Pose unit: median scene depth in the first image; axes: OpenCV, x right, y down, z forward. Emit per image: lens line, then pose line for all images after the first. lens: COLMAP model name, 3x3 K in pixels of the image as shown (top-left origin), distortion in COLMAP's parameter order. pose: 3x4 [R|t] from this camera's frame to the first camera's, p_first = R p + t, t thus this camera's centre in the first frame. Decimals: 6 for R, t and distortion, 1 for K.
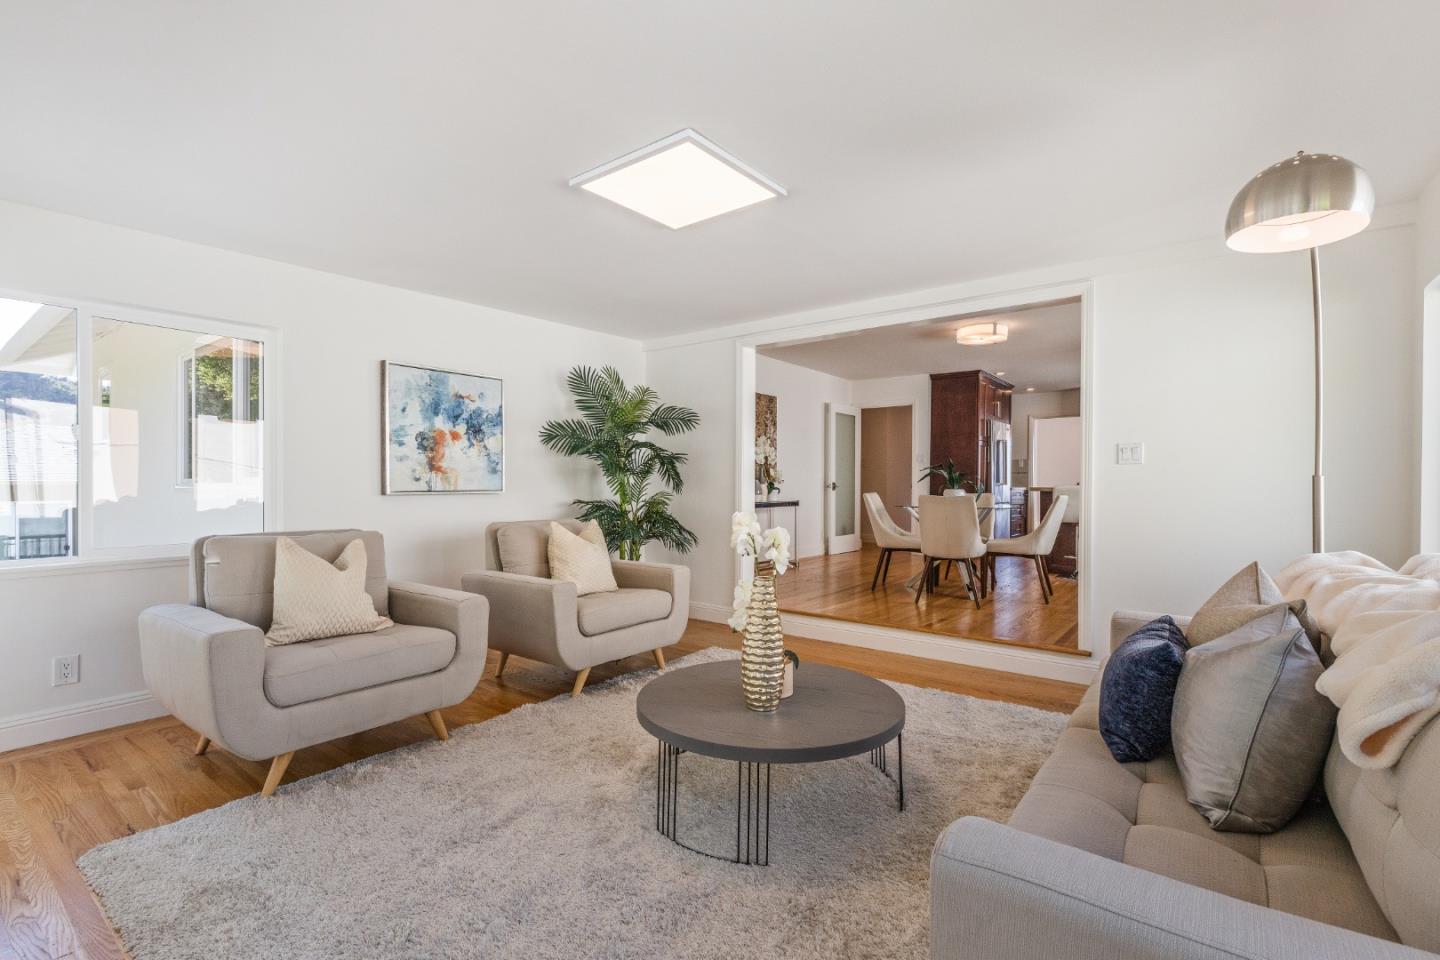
lens RADIAL K [[648.4, 0, 731.4], [0, 648.4, 482.2], [0, 0, 1]] dist [0.004855, -0.000446]
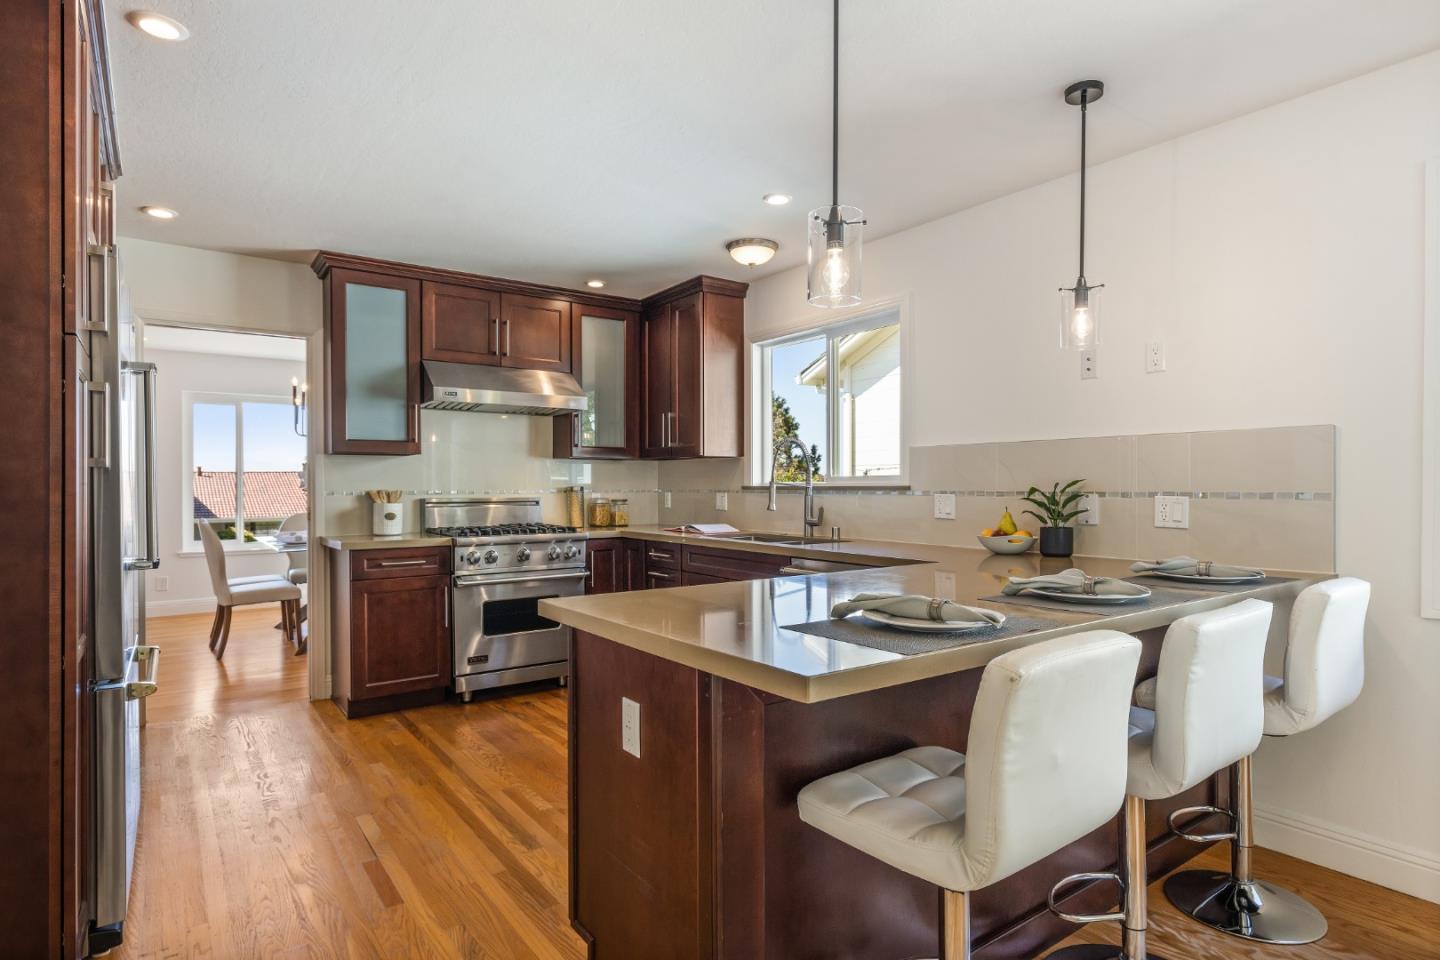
lens RADIAL K [[781.4, 0, 729.9], [0, 781.4, 488.5], [0, 0, 1]] dist [0.002958, -0.001291]
pose [[0.292497, -0.004686, 0.956255, 0.268046], [-0.002696, 0.999980, 0.005725, -0.030149], [-0.956263, -0.004253, 0.292478, 0.872213]]
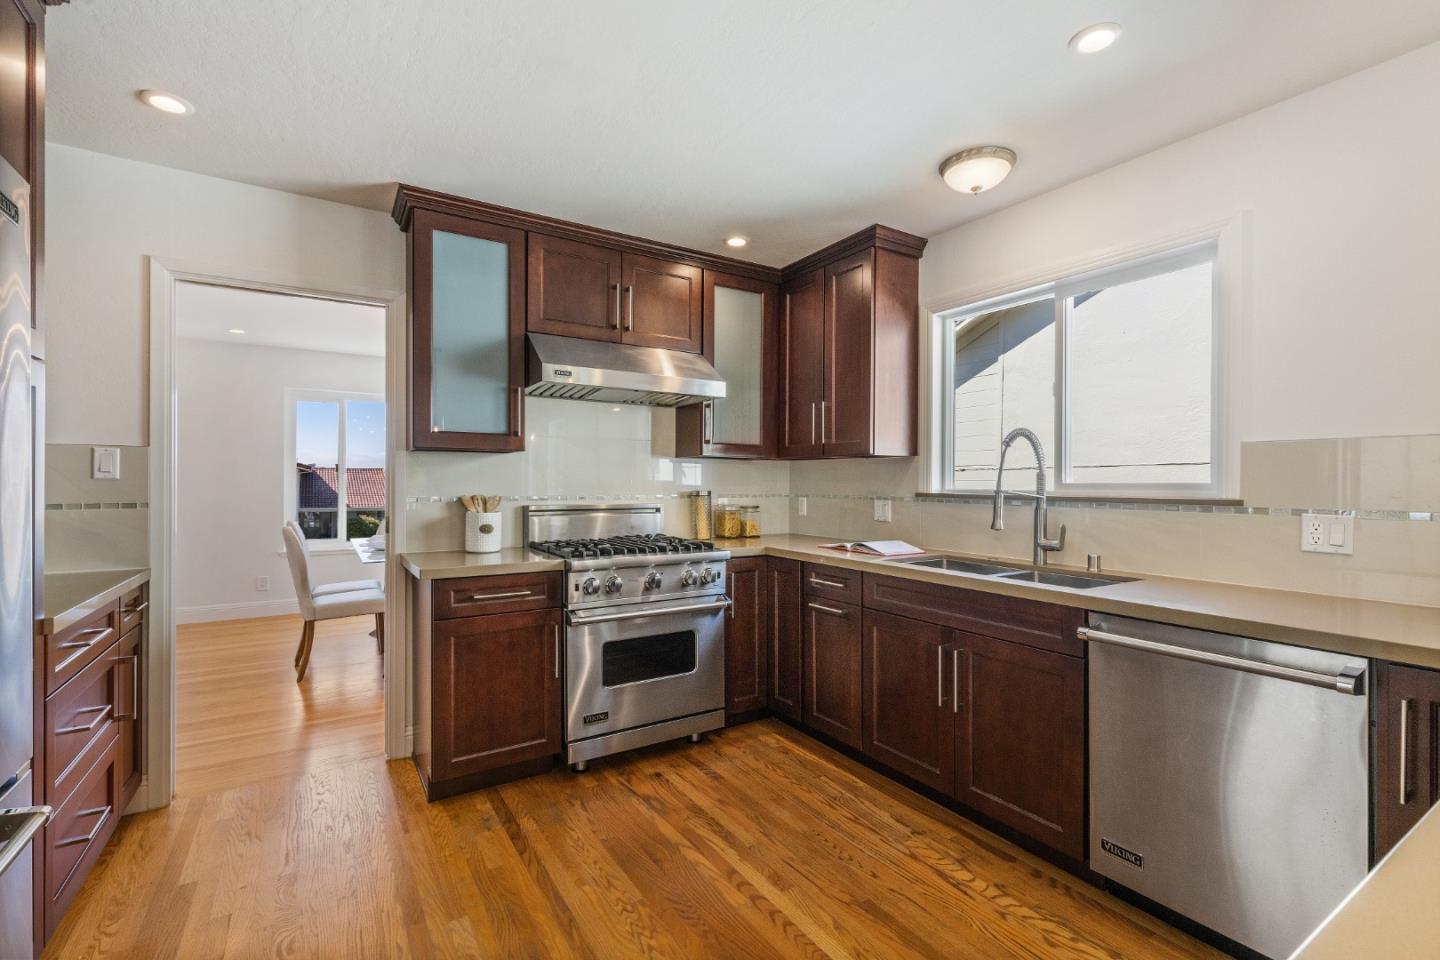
lens RADIAL K [[648.4, 0, 726.3], [0, 648.4, 480.5], [0, 0, 1]] dist [0.004855, -0.000446]
pose [[0.351780, 0.002330, 0.936080, 0.440899], [-0.008889, 0.999960, 0.000851, -0.035770], [-0.936041, -0.008620, 0.351786, 1.016318]]
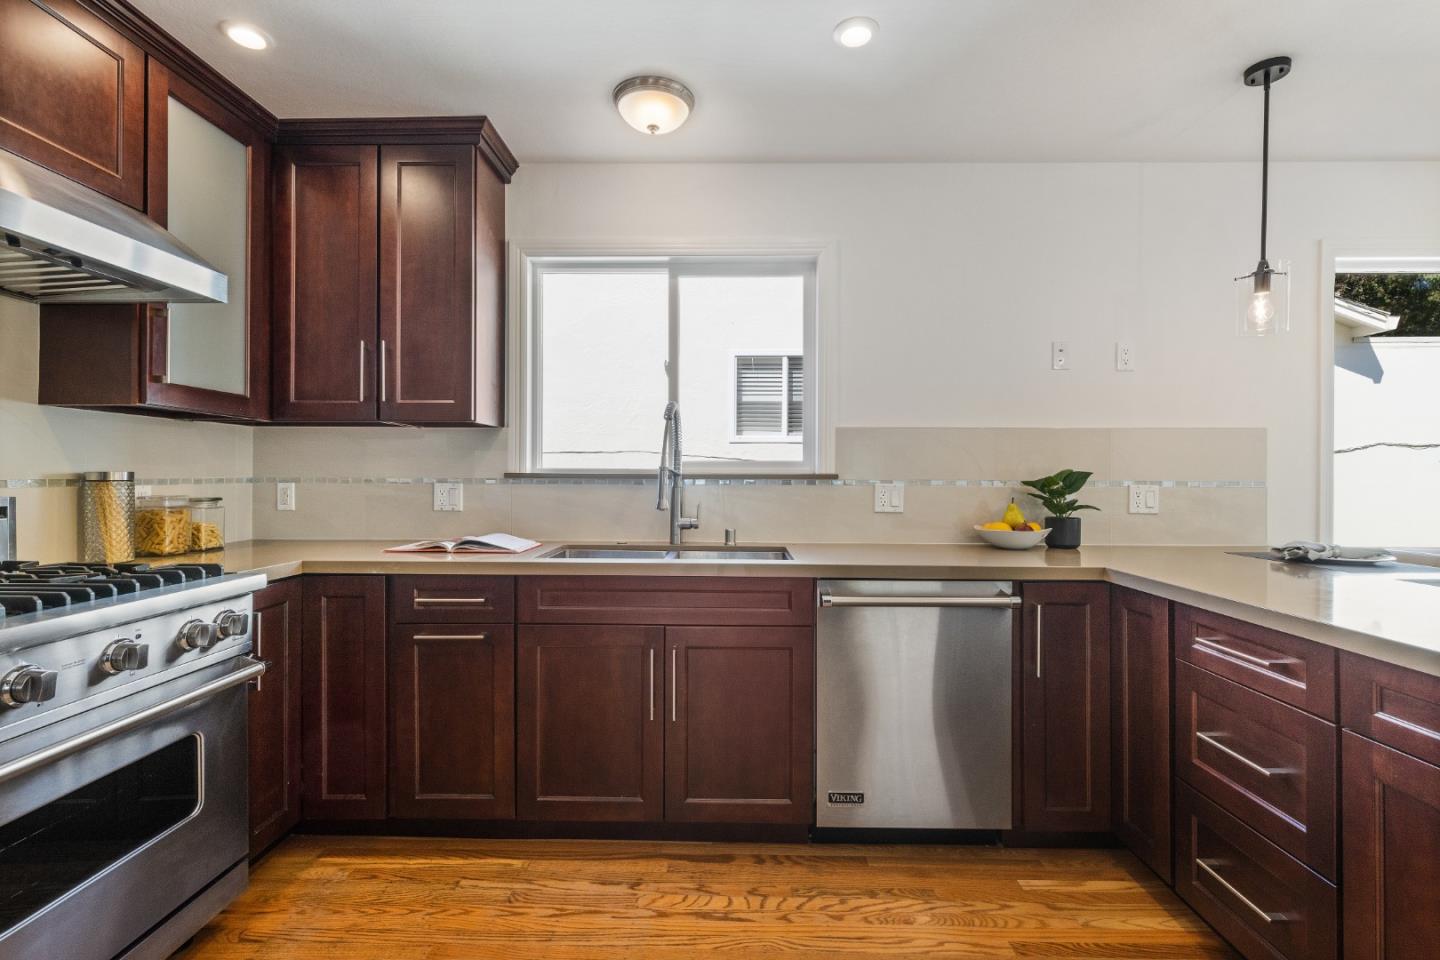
lens RADIAL K [[648.4, 0, 722.7], [0, 648.4, 472.8], [0, 0, 1]] dist [0.004855, -0.000446]
pose [[-0.586459, -0.001485, 0.809978, 0.536295], [-0.008357, 0.999956, -0.004217, -0.028009], [-0.809936, -0.009242, -0.586445, 1.157206]]
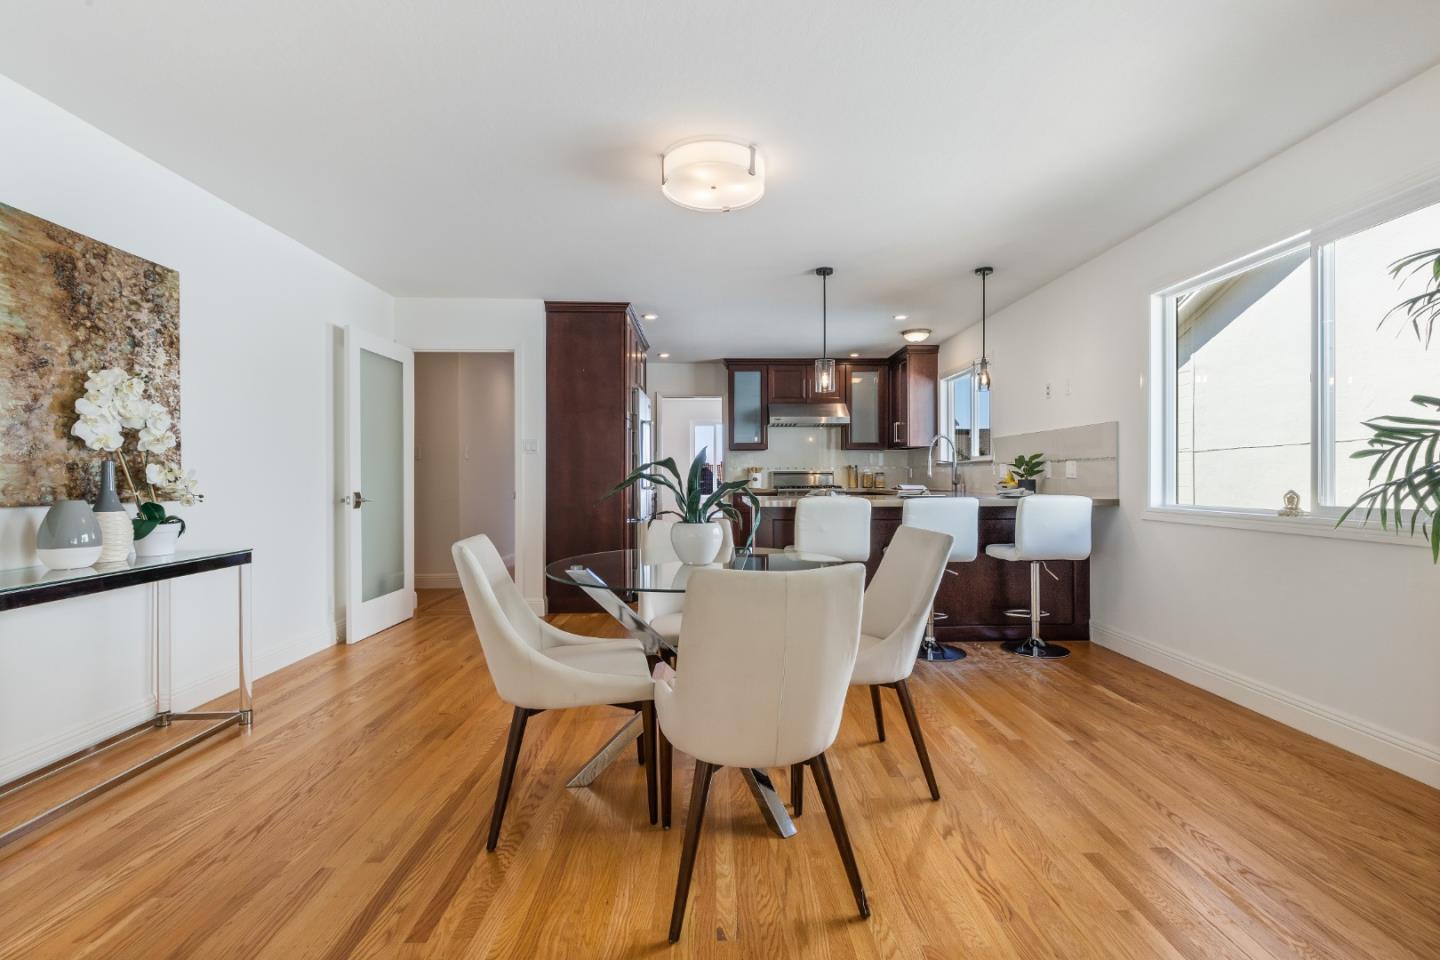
lens RADIAL K [[648.4, 0, 719.3], [0, 648.4, 483.1], [0, 0, 1]] dist [0.004855, -0.000446]
pose [[0.790371, -0.011332, 0.612524, 0.085930], [0.002612, 0.999882, 0.015128, -0.014952], [-0.612623, -0.010356, 0.790307, 0.518604]]
